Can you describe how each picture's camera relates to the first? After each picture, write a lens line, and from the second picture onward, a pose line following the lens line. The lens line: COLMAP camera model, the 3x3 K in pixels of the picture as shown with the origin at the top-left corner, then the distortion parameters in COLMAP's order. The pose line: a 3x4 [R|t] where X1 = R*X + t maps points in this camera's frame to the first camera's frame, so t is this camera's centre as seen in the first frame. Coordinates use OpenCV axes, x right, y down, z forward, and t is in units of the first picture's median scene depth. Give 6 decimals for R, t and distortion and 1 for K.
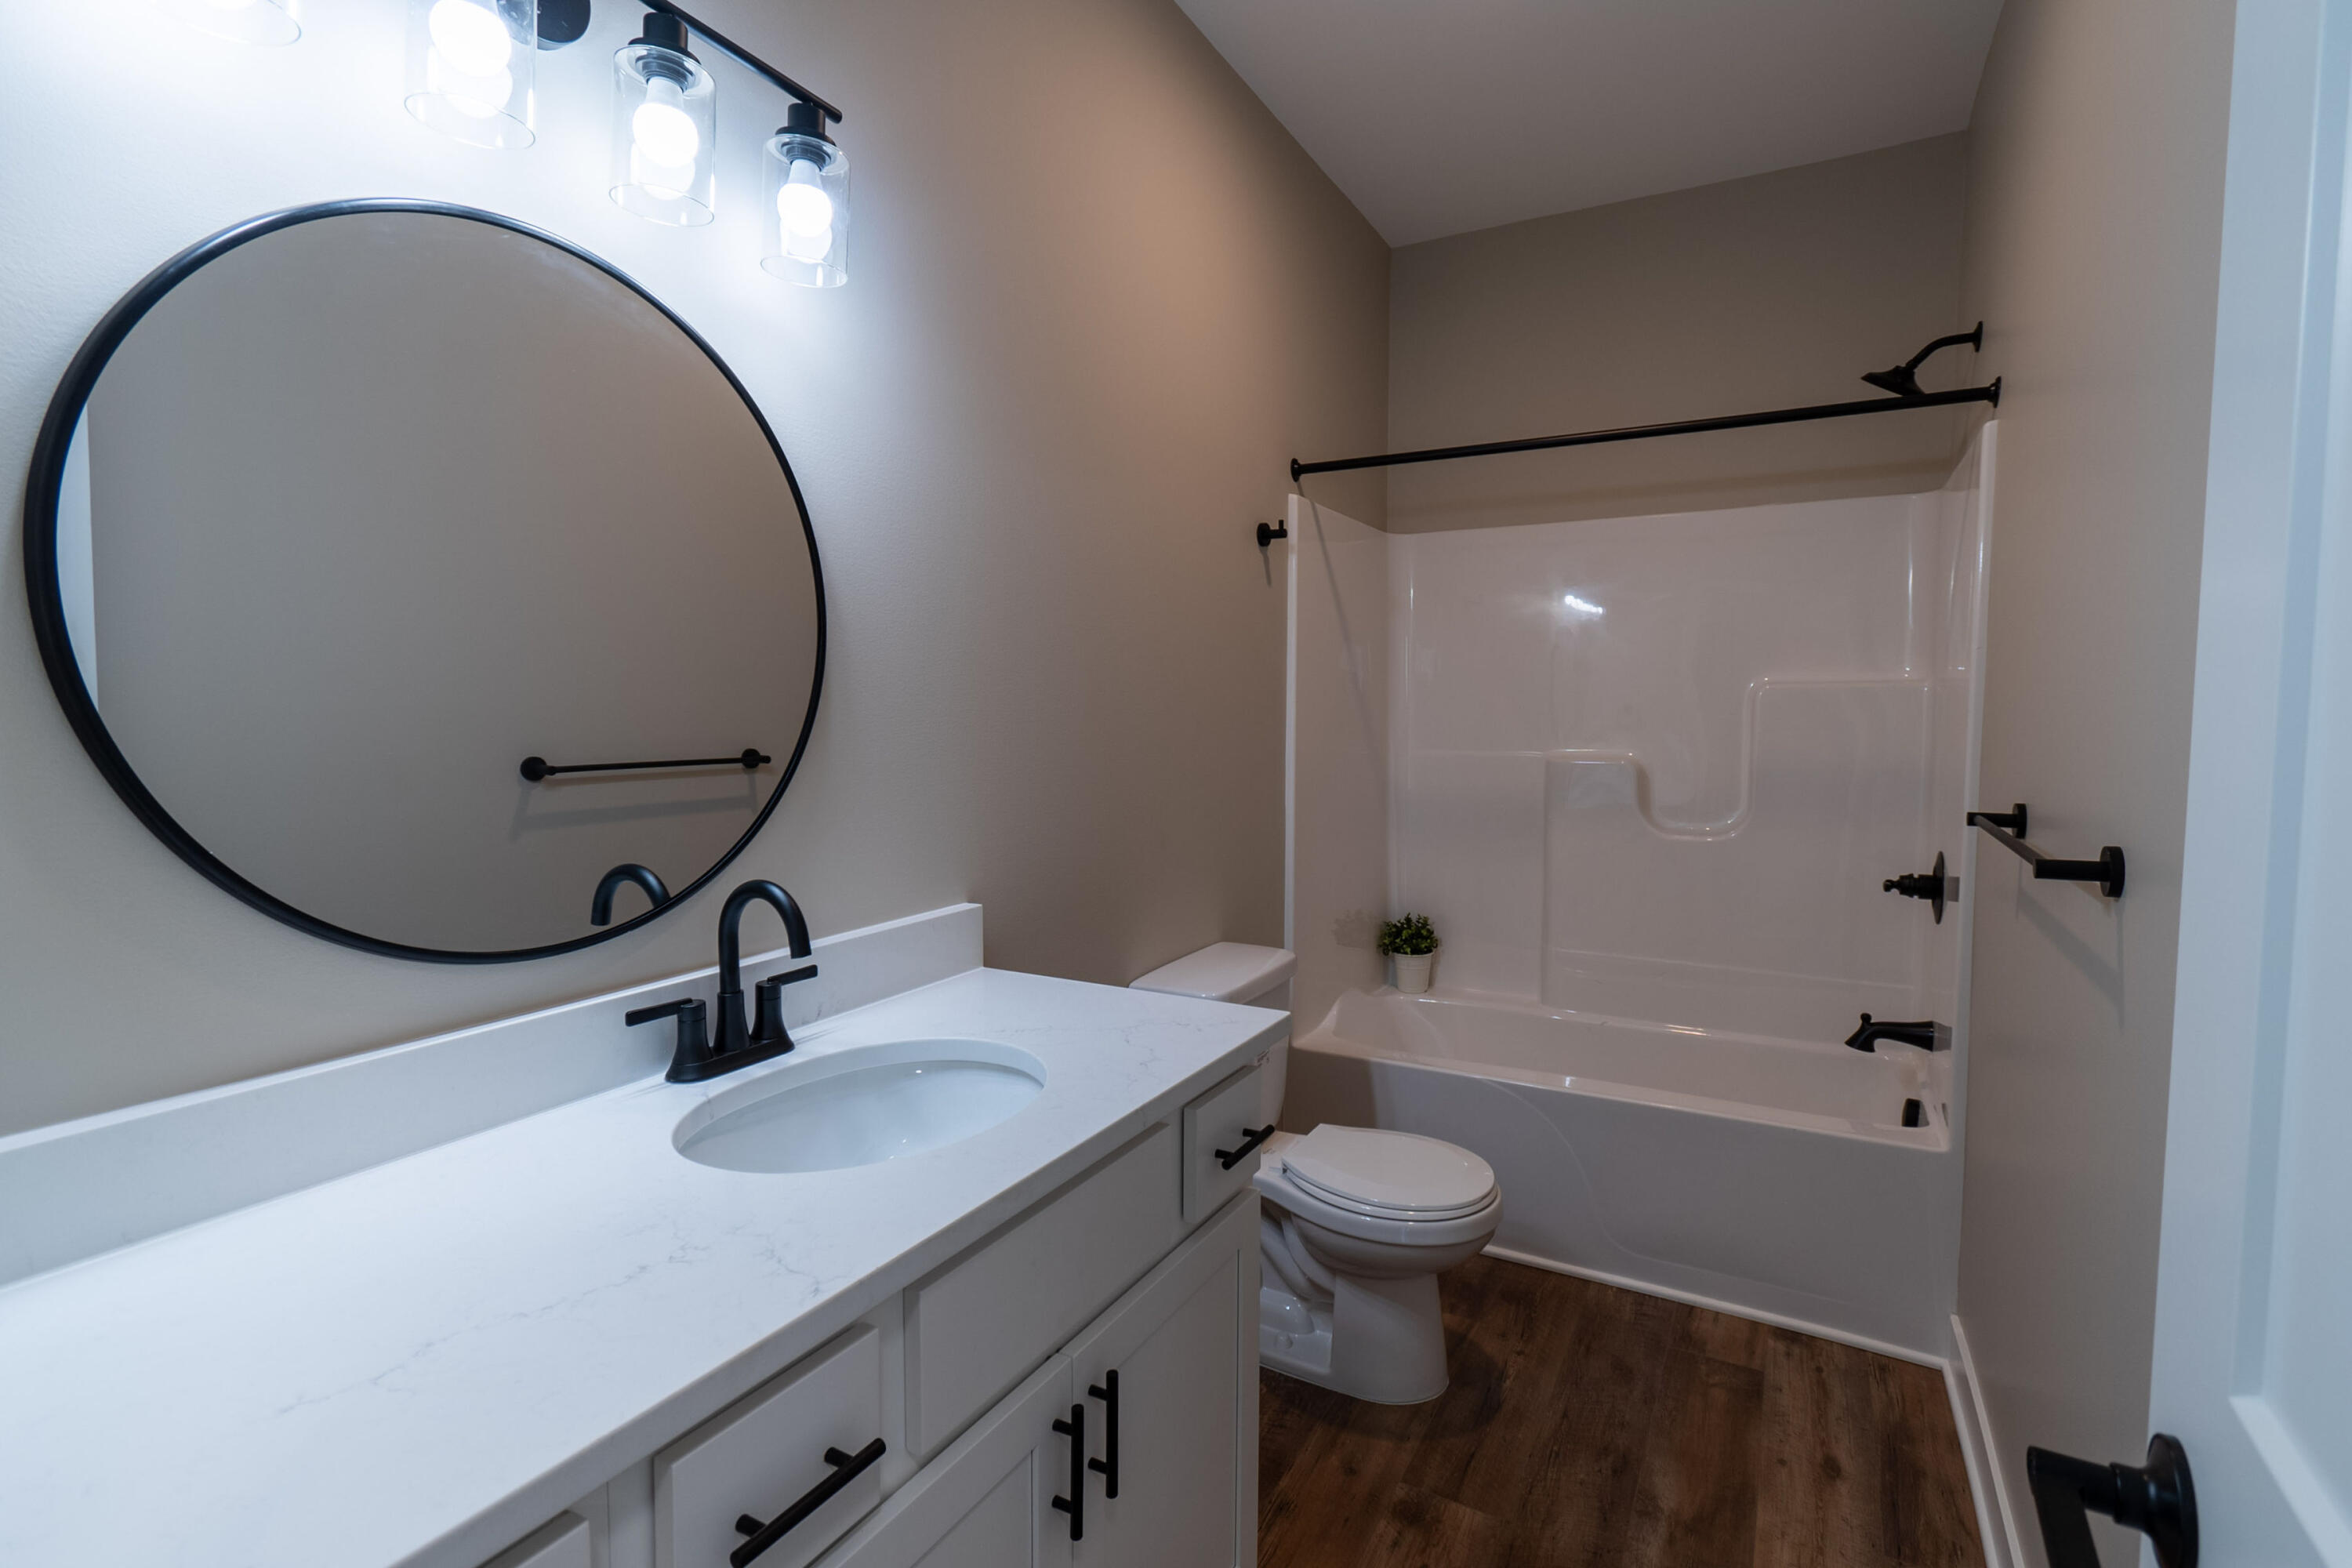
lens RADIAL K [[1082.6, 0, 1231.4], [0, 1082.6, 766.7], [0, 0, 1]] dist [0.013111, -0.010821]
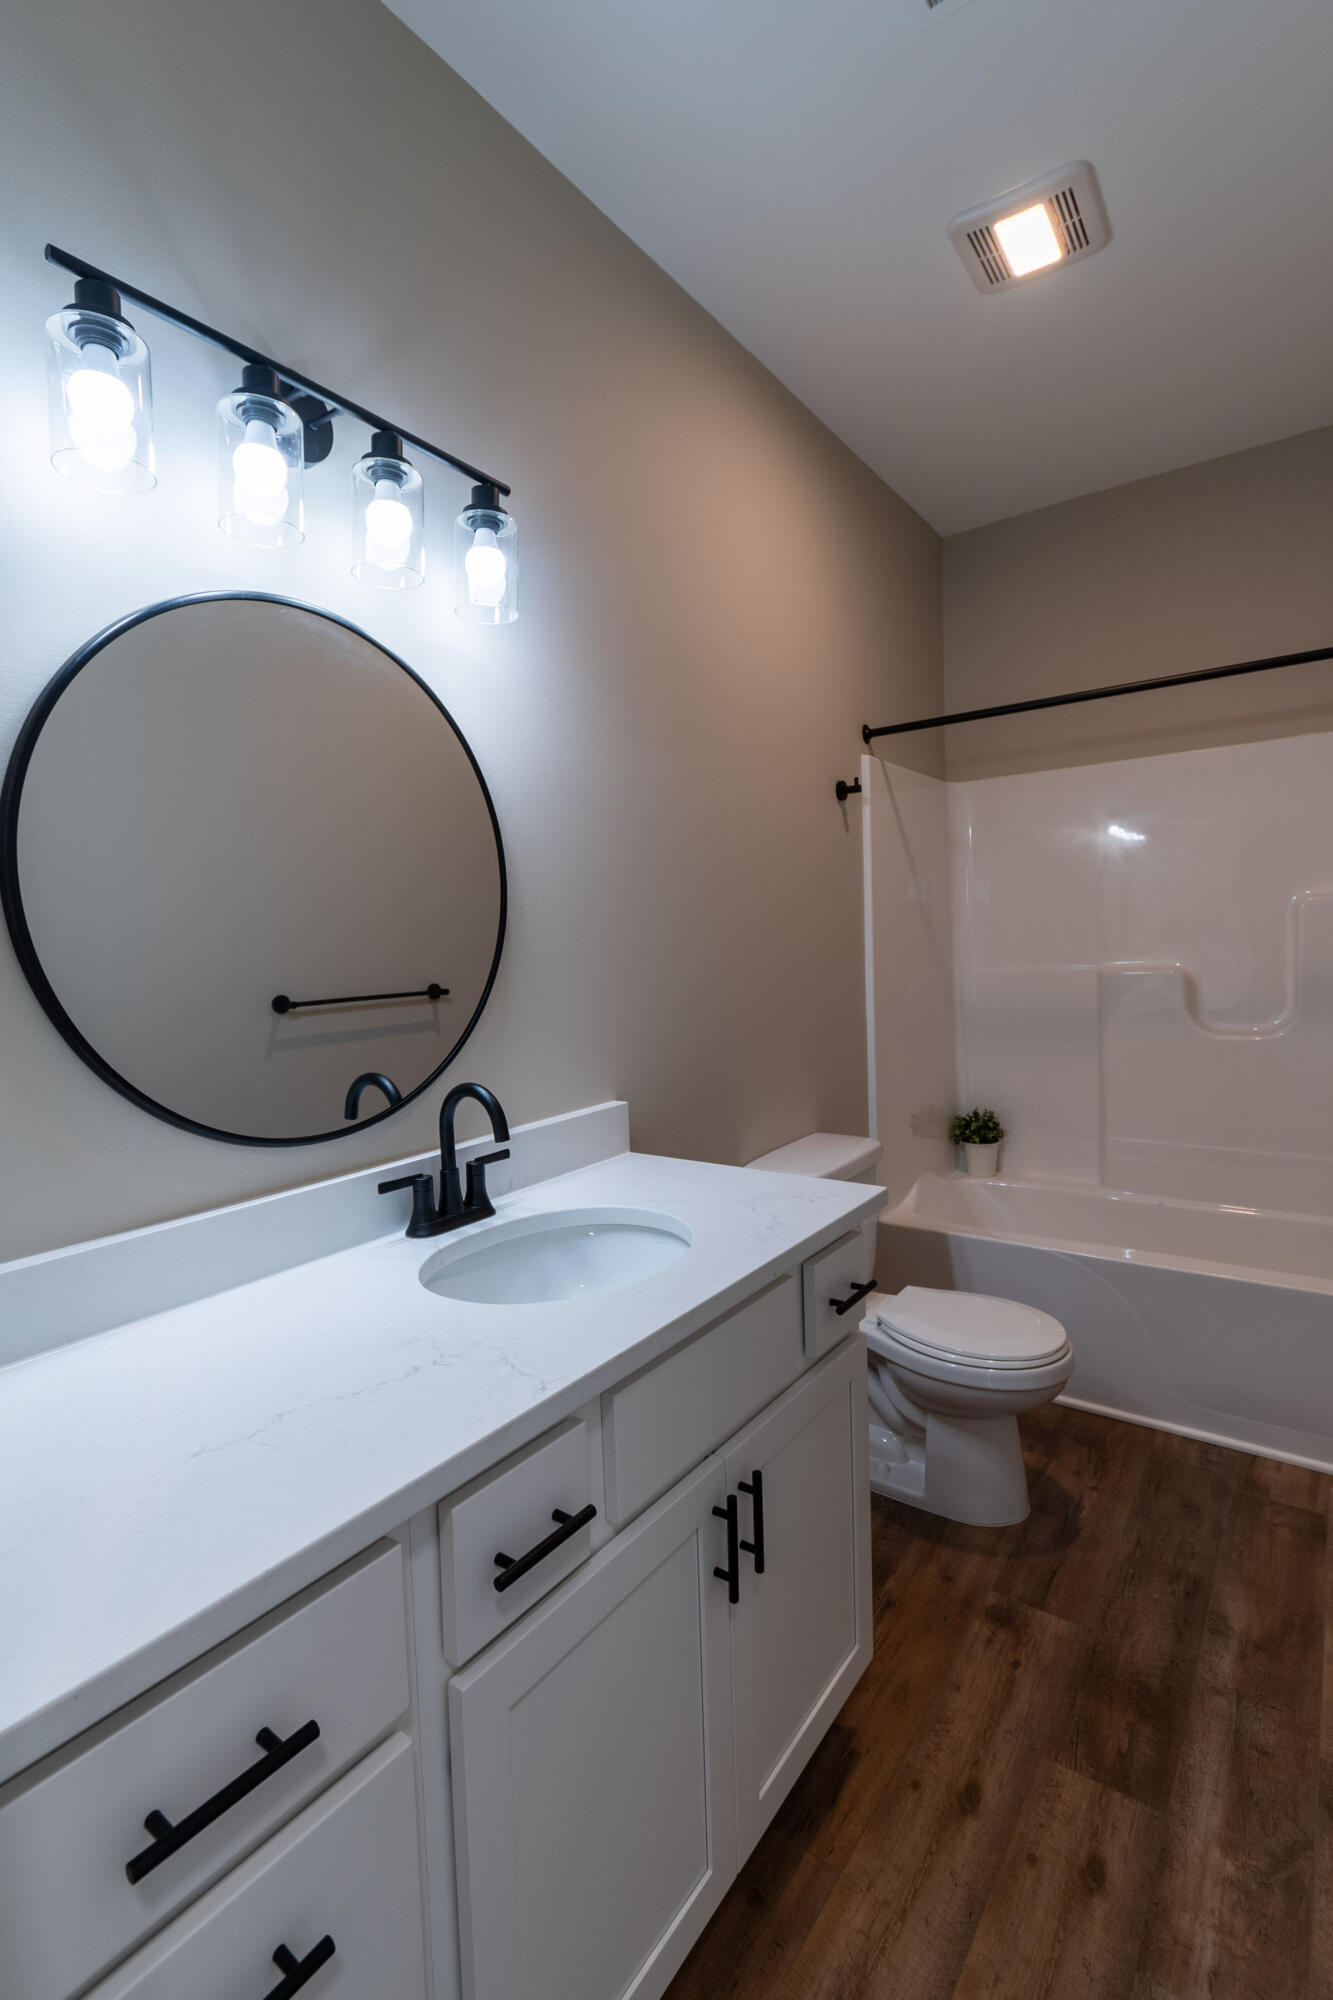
lens RADIAL K [[920.6, 0, 661.8], [0, 920.6, 985.7], [0, 0, 1]] dist [0.013111, -0.010821]
pose [[0.987965, -0.030792, -0.151579, -0.022620], [0.030120, 0.999524, -0.006724, 0.001400], [0.151714, 0.002078, 0.988422, -0.038407]]
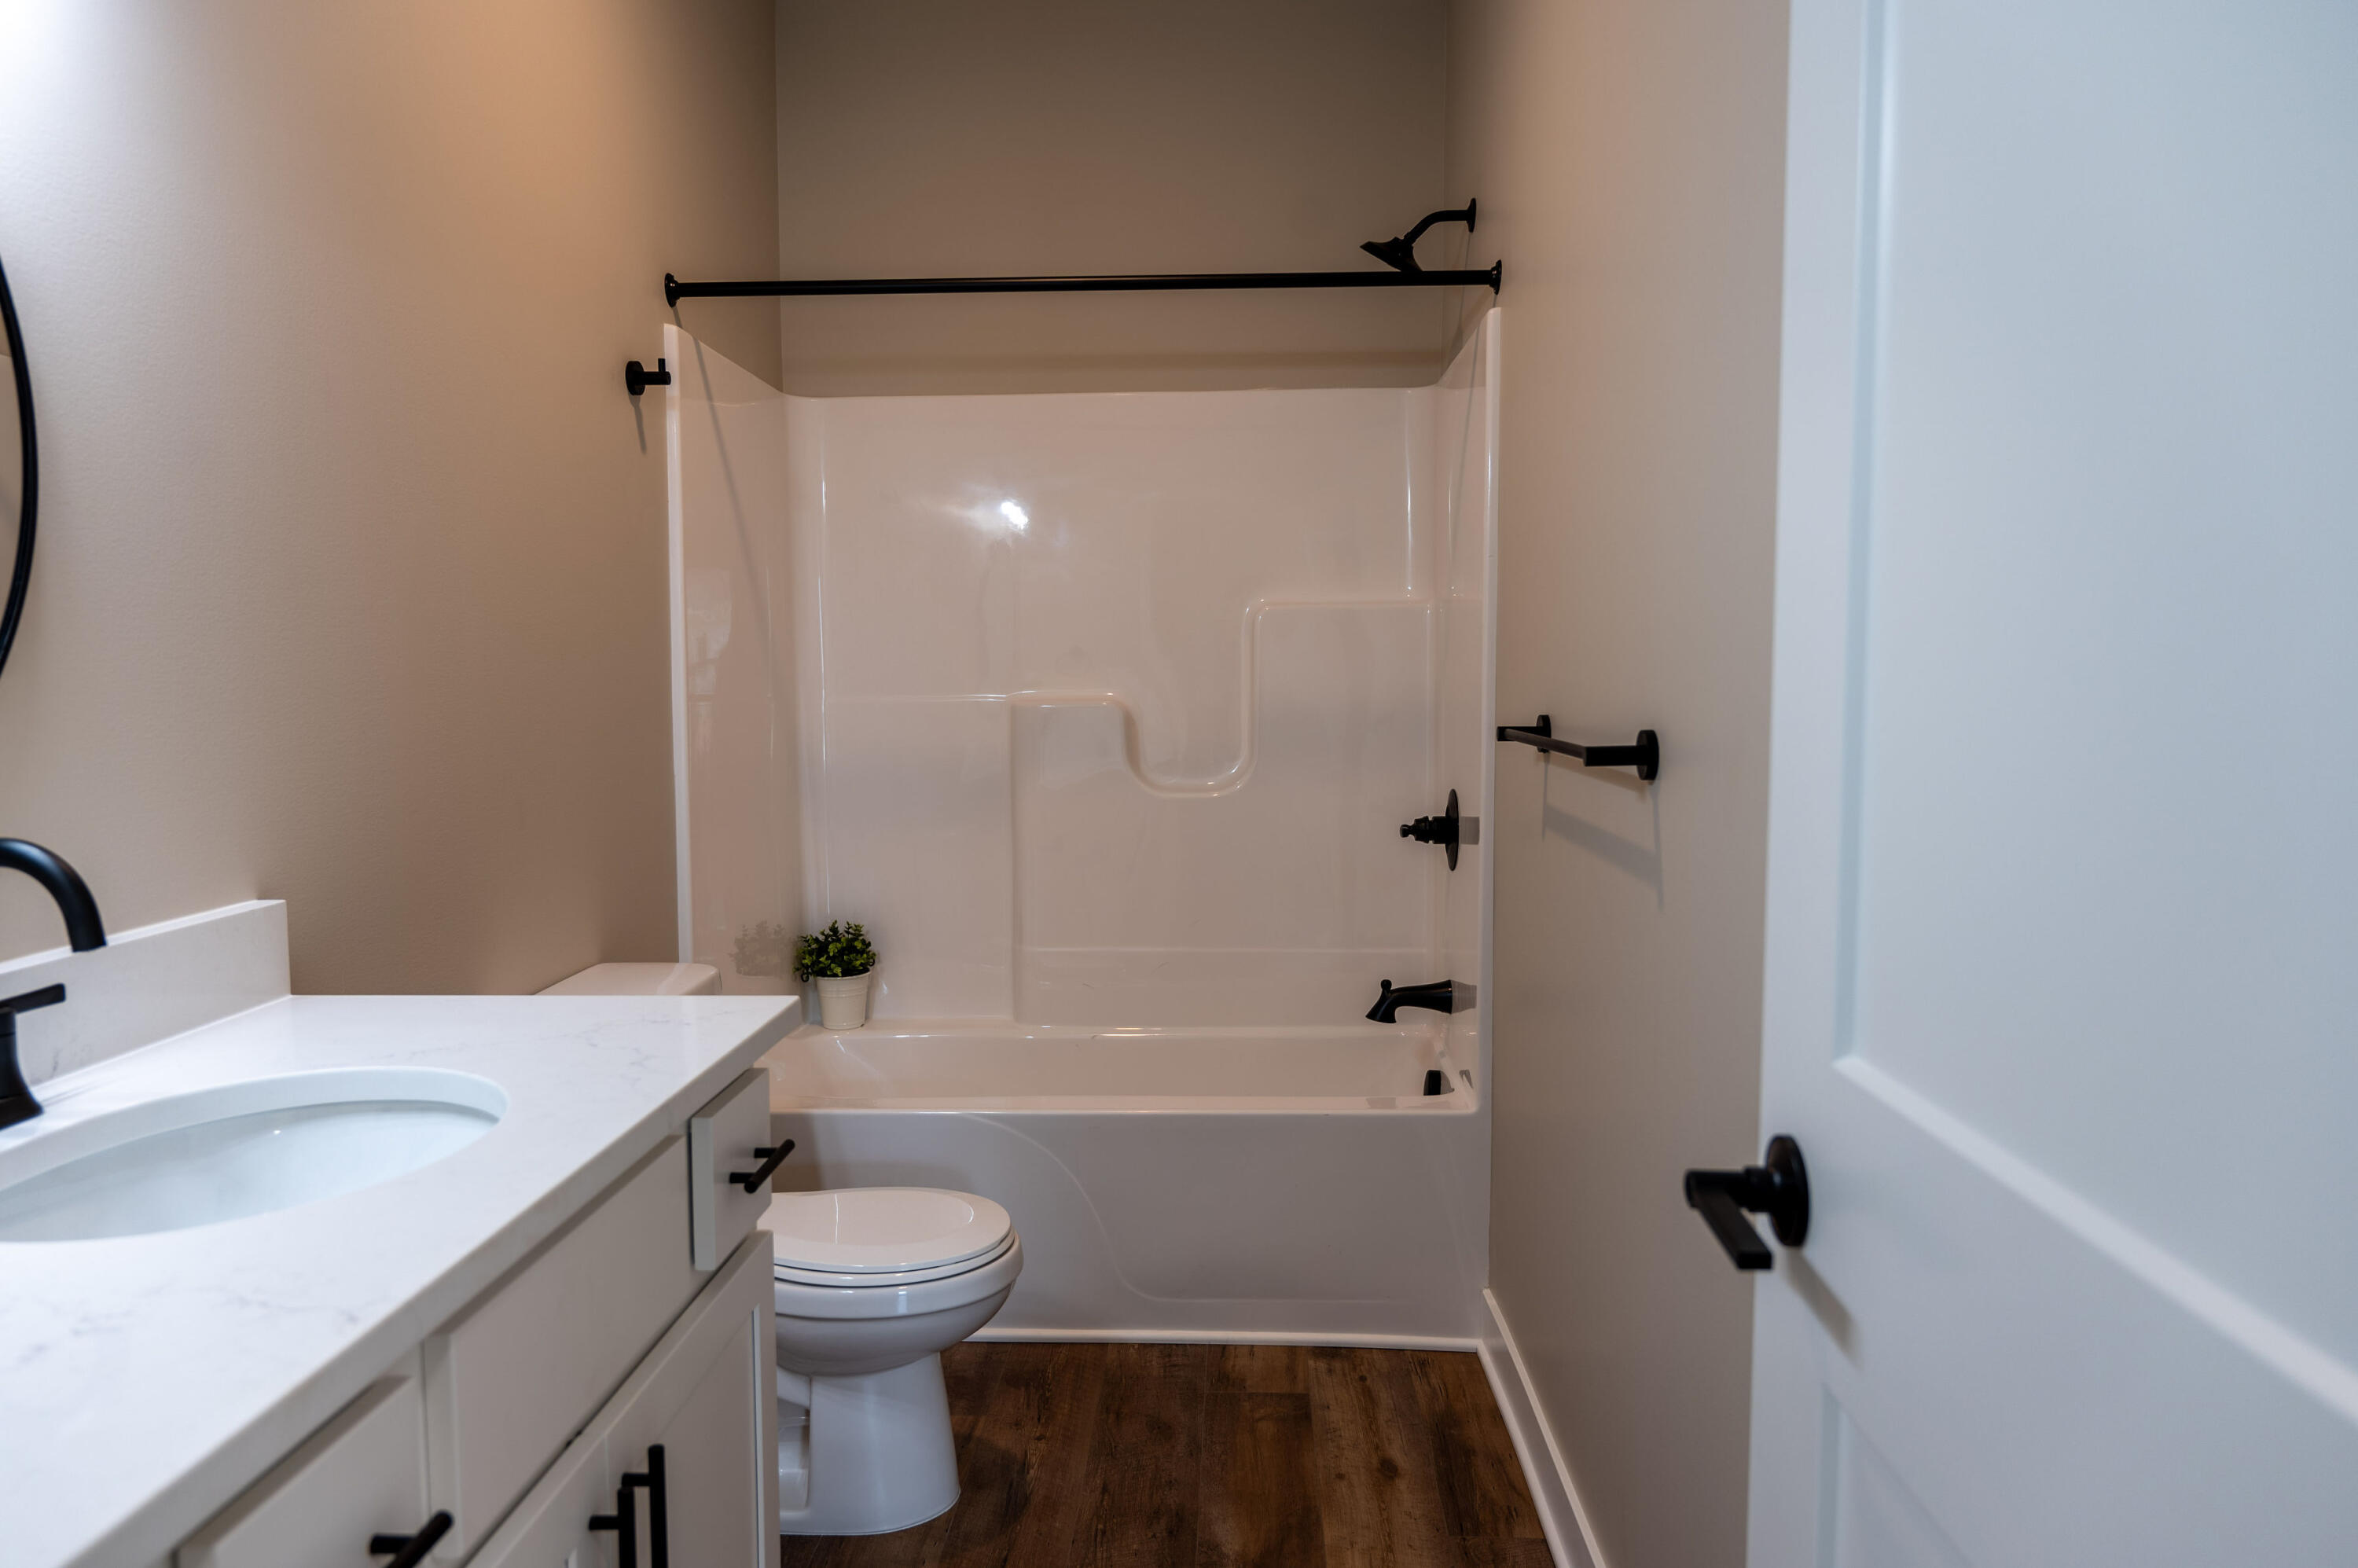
lens RADIAL K [[1579.7, 0, 1171.7], [0, 1579.7, 799.2], [0, 0, 1]] dist [-0.018322, -0.002253]
pose [[0.898288, -0.040676, 0.437521, -0.140302], [0.033631, 0.999150, 0.023841, 0.053820], [-0.438119, -0.006702, 0.898892, -0.075275]]
